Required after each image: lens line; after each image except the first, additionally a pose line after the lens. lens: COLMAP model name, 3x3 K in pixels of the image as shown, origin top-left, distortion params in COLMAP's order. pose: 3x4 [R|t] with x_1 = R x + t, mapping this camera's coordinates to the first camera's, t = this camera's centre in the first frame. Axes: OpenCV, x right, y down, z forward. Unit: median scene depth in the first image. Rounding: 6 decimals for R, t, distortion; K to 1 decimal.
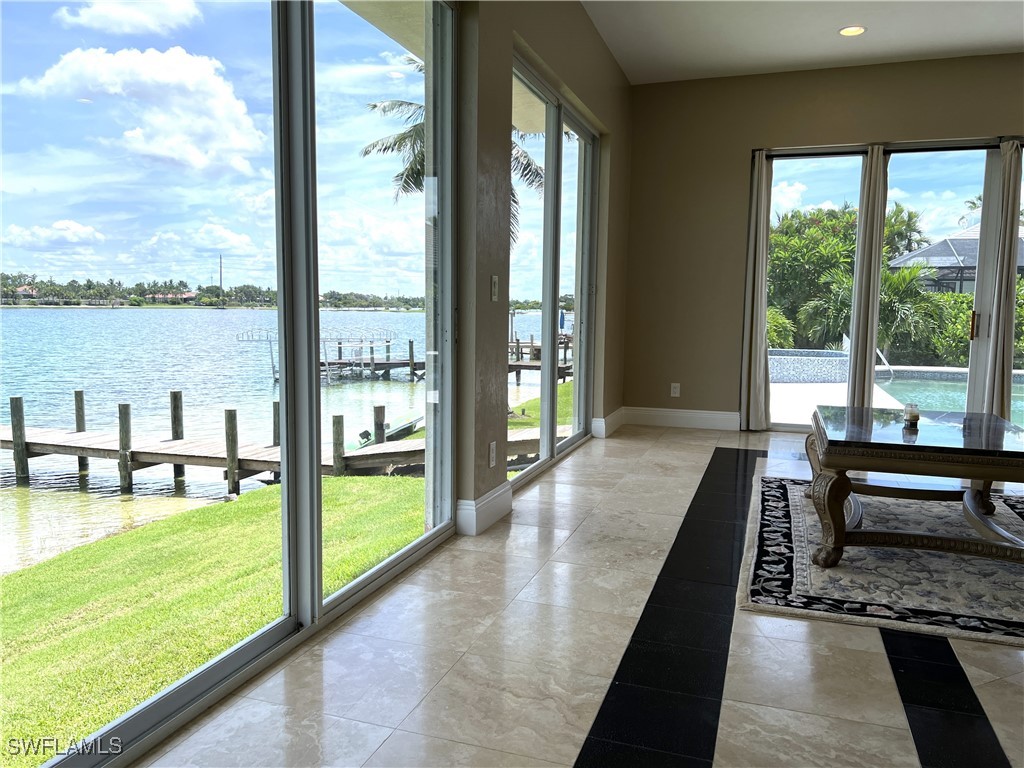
lens RADIAL K [[768.2, 0, 514.0], [0, 768.2, 385.8], [0, 0, 1]] dist [0.035536, -0.033551]
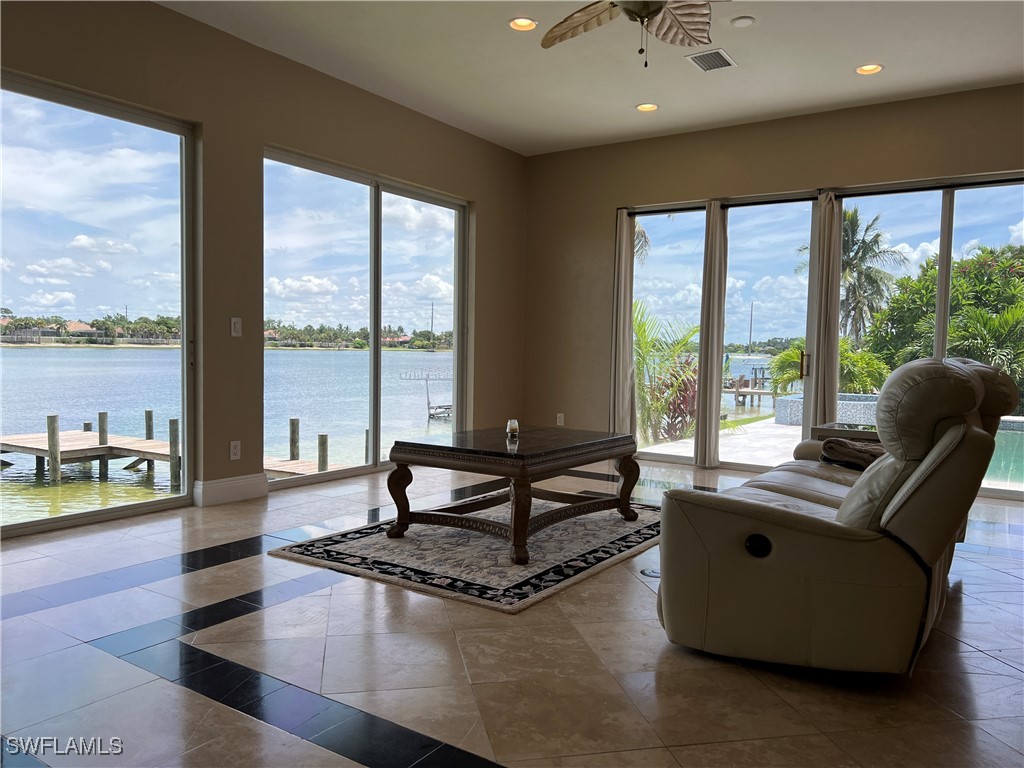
lens RADIAL K [[768.2, 0, 518.4], [0, 768.2, 382.4], [0, 0, 1]] dist [0.035536, -0.033551]
pose [[0.966474, 0.018932, -0.256065, 0.483287], [-0.034677, 0.997765, -0.057115, 0.019787], [0.254411, 0.064080, 0.964971, -0.114806]]
